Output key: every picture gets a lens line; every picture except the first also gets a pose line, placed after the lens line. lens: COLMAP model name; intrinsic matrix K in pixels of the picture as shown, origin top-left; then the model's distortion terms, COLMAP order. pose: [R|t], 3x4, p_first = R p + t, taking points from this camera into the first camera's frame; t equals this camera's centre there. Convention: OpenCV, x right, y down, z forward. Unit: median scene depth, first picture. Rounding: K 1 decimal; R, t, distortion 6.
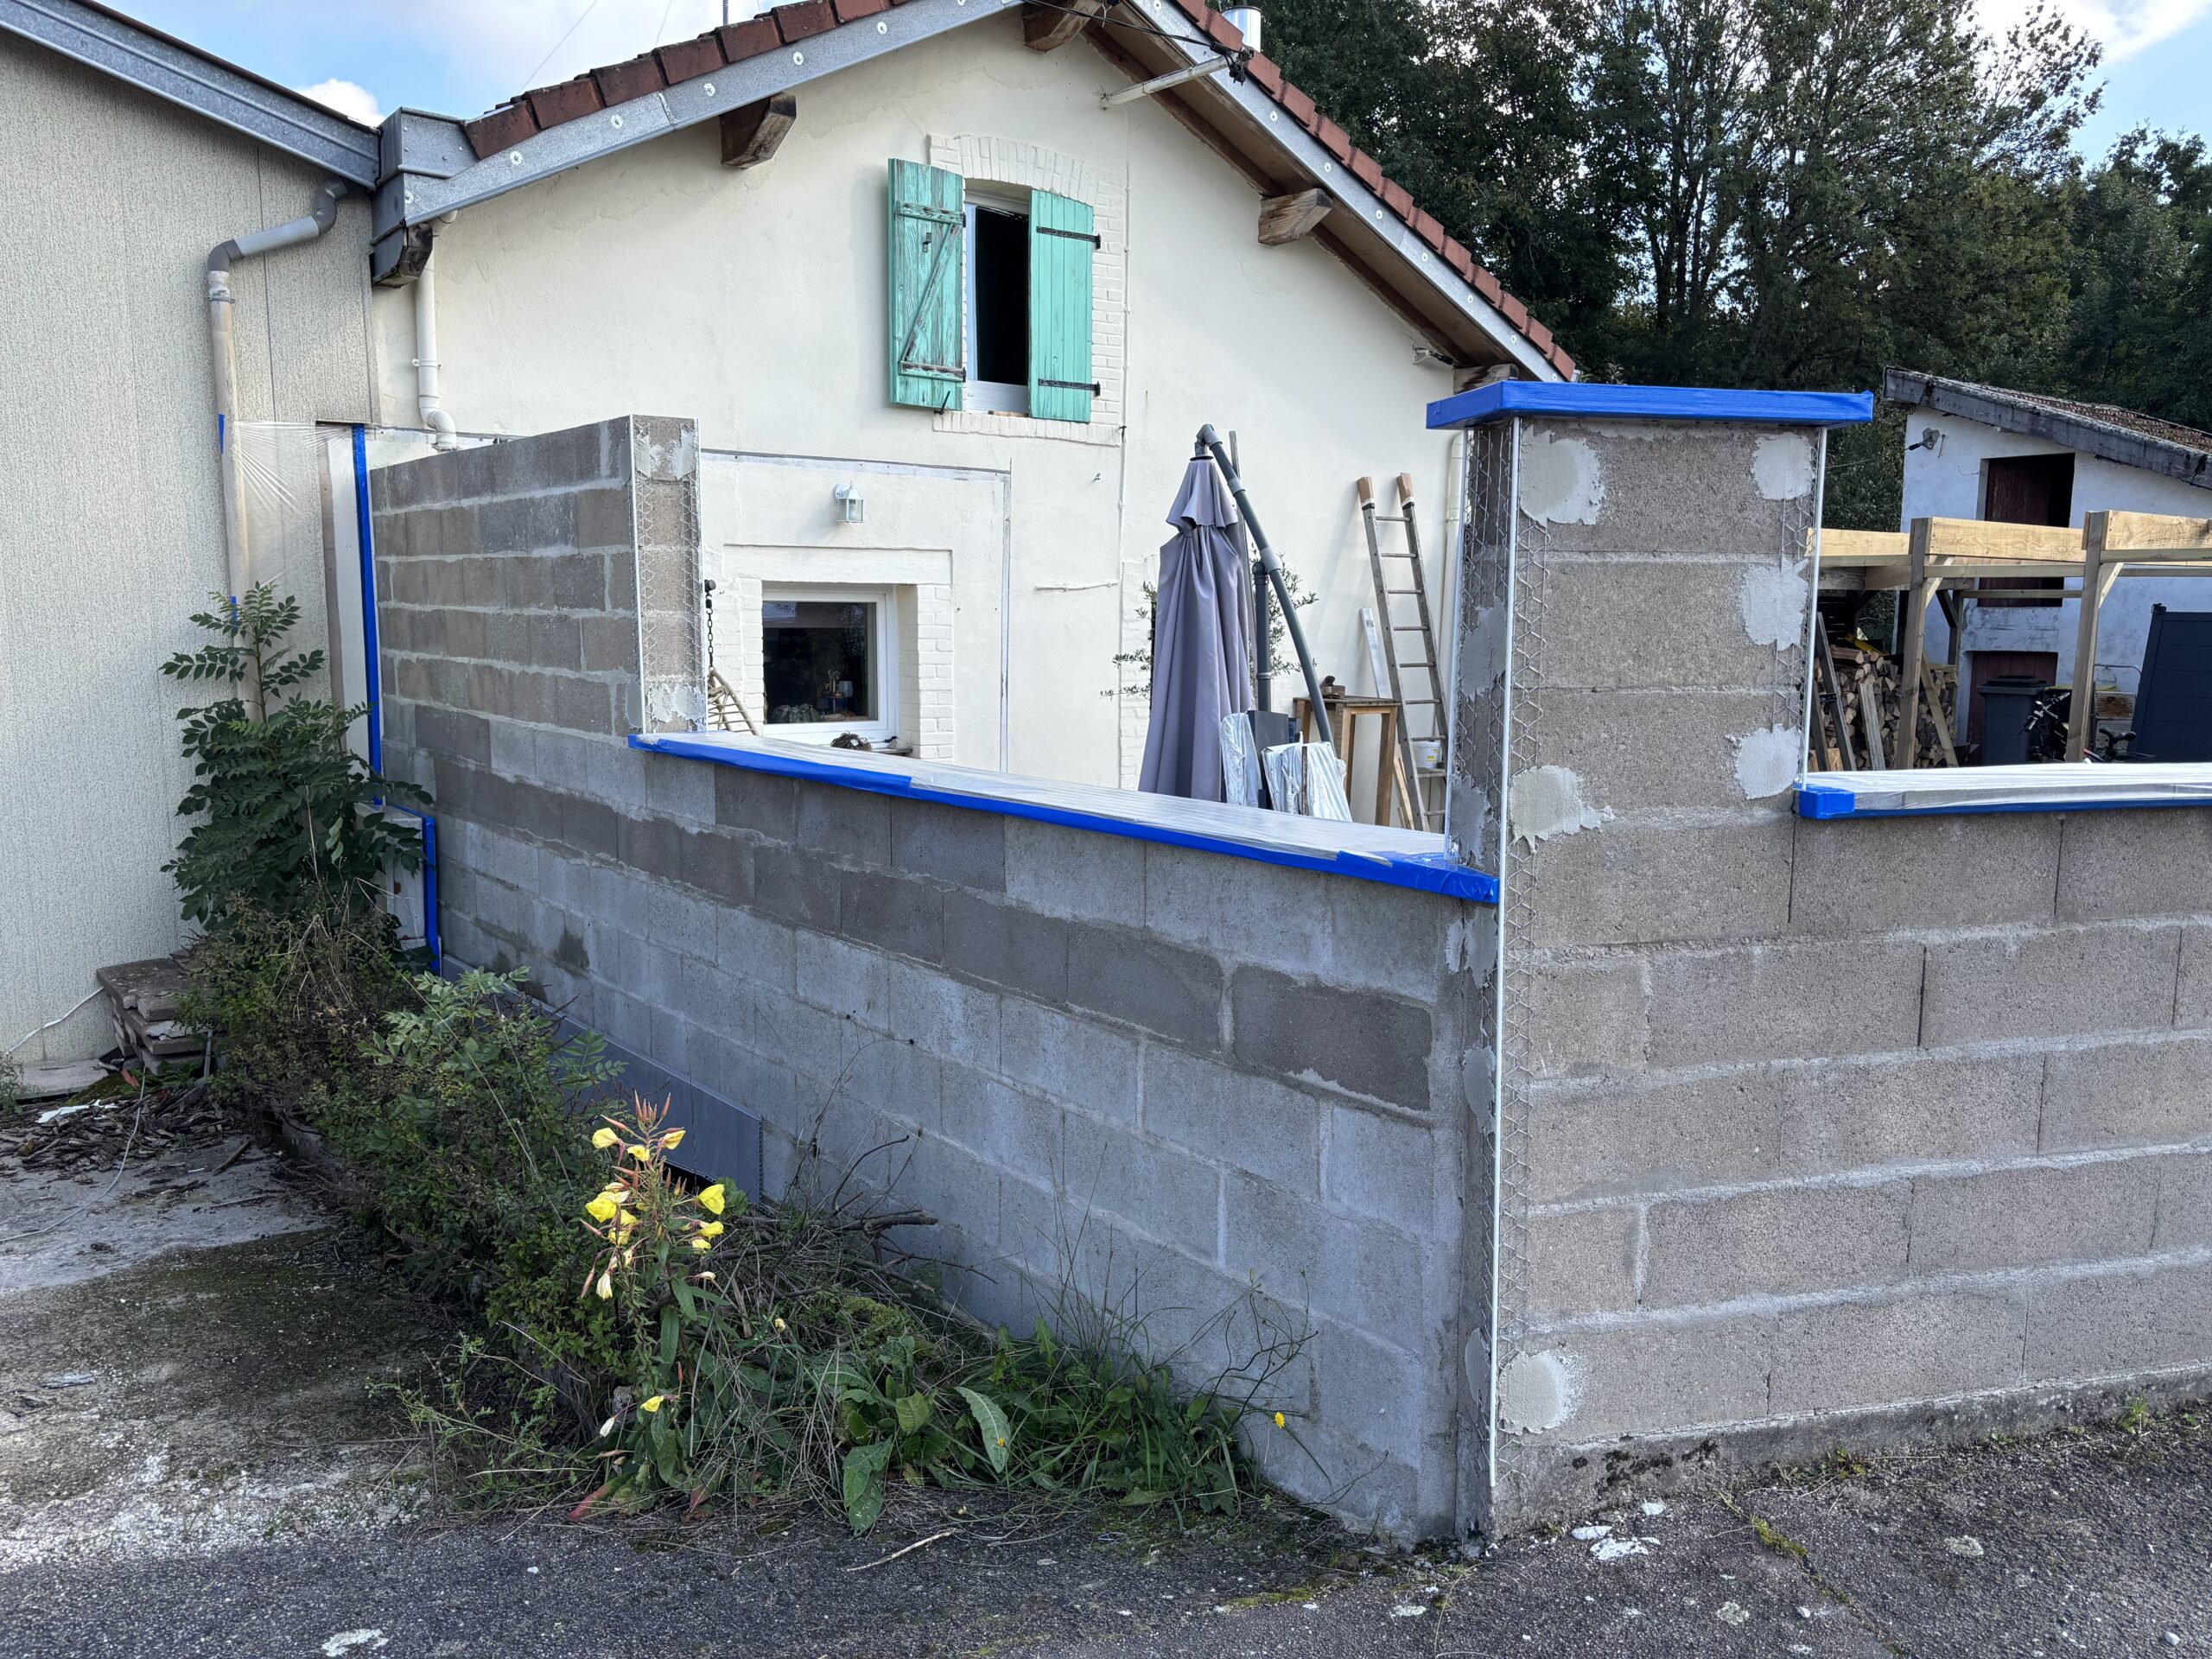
lens RADIAL K [[1682.2, 0, 1102.2], [0, 1682.2, 843.7], [0, 0, 1]] dist [0.037962, -0.006434]
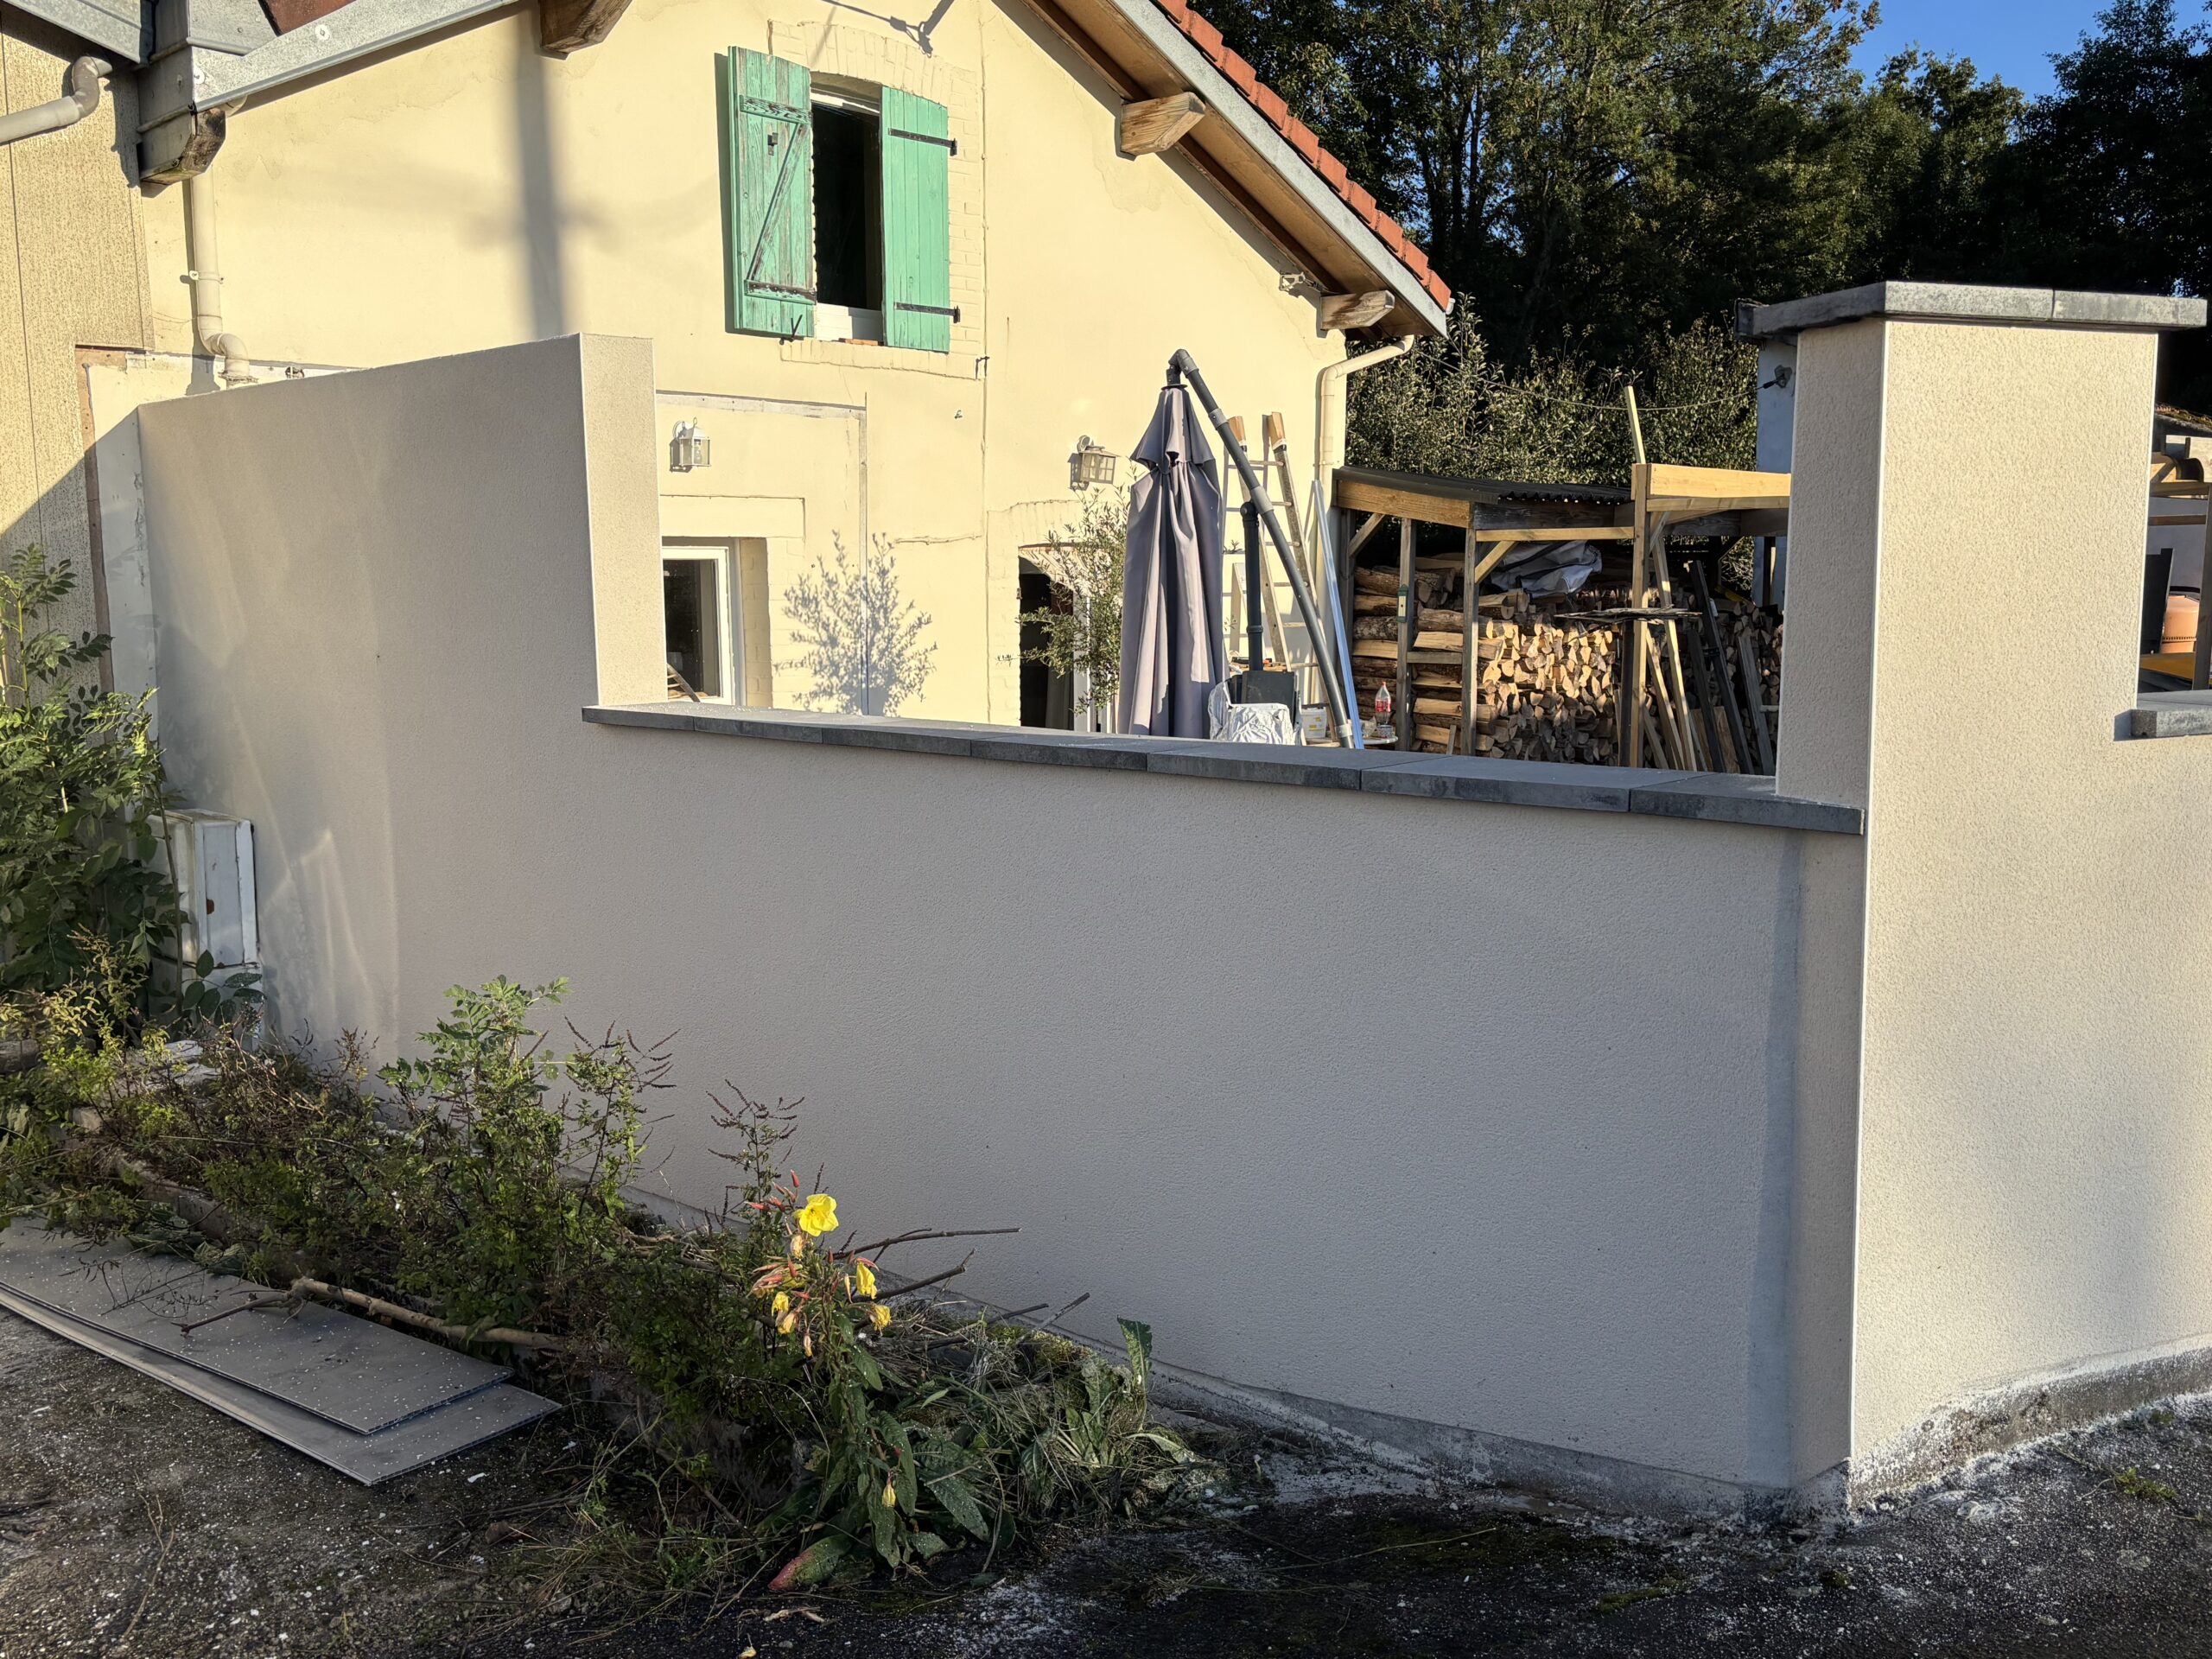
lens RADIAL K [[1934.5, 0, 1084.6], [0, 1934.5, 807.2], [0, 0, 1]] dist [0.089540, -0.102309]
pose [[0.988668, -0.032009, 0.146664, -0.091493], [0.034895, 0.999244, -0.017152, 0.006377], [-0.146004, 0.022075, 0.989038, -0.006265]]
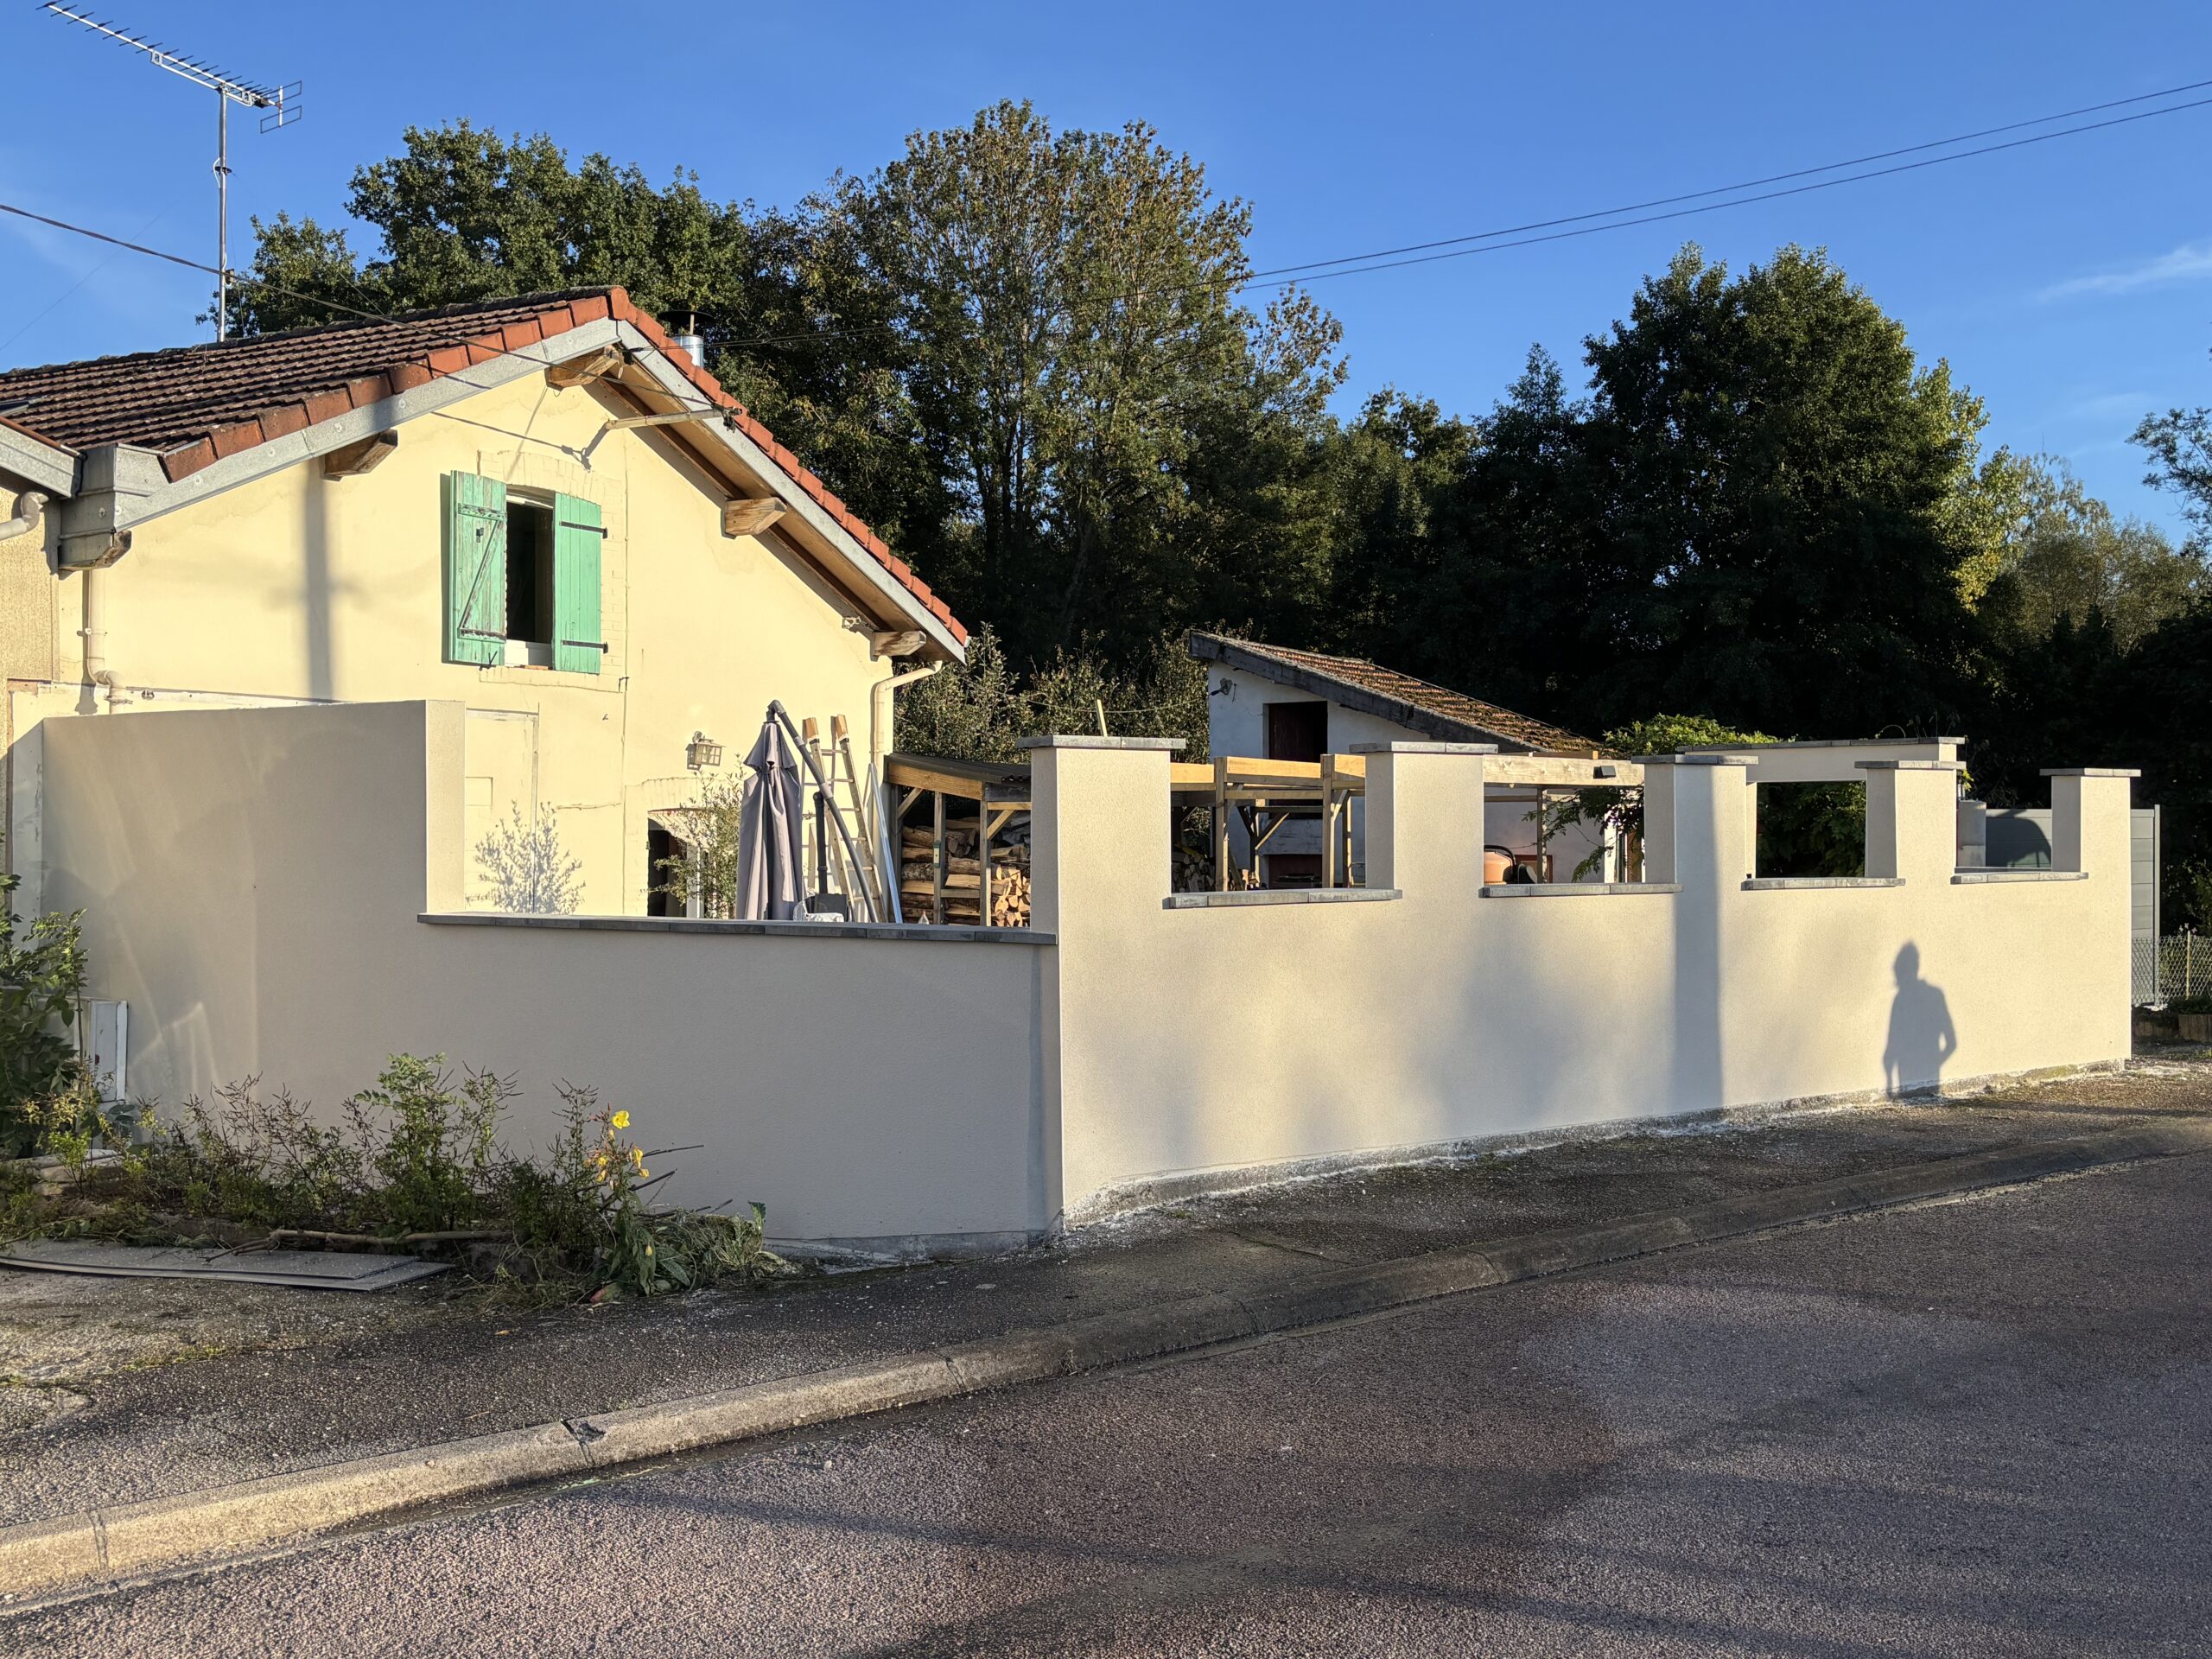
lens RADIAL K [[1934.5, 0, 1100.5], [0, 1934.5, 829.8], [0, 0, 1]] dist [0.089540, -0.102309]
pose [[0.931051, -0.009608, 0.364763, -0.180995], [0.058613, 0.990610, -0.123514, 0.055625], [-0.360151, 0.136378, 0.922872, -0.404163]]
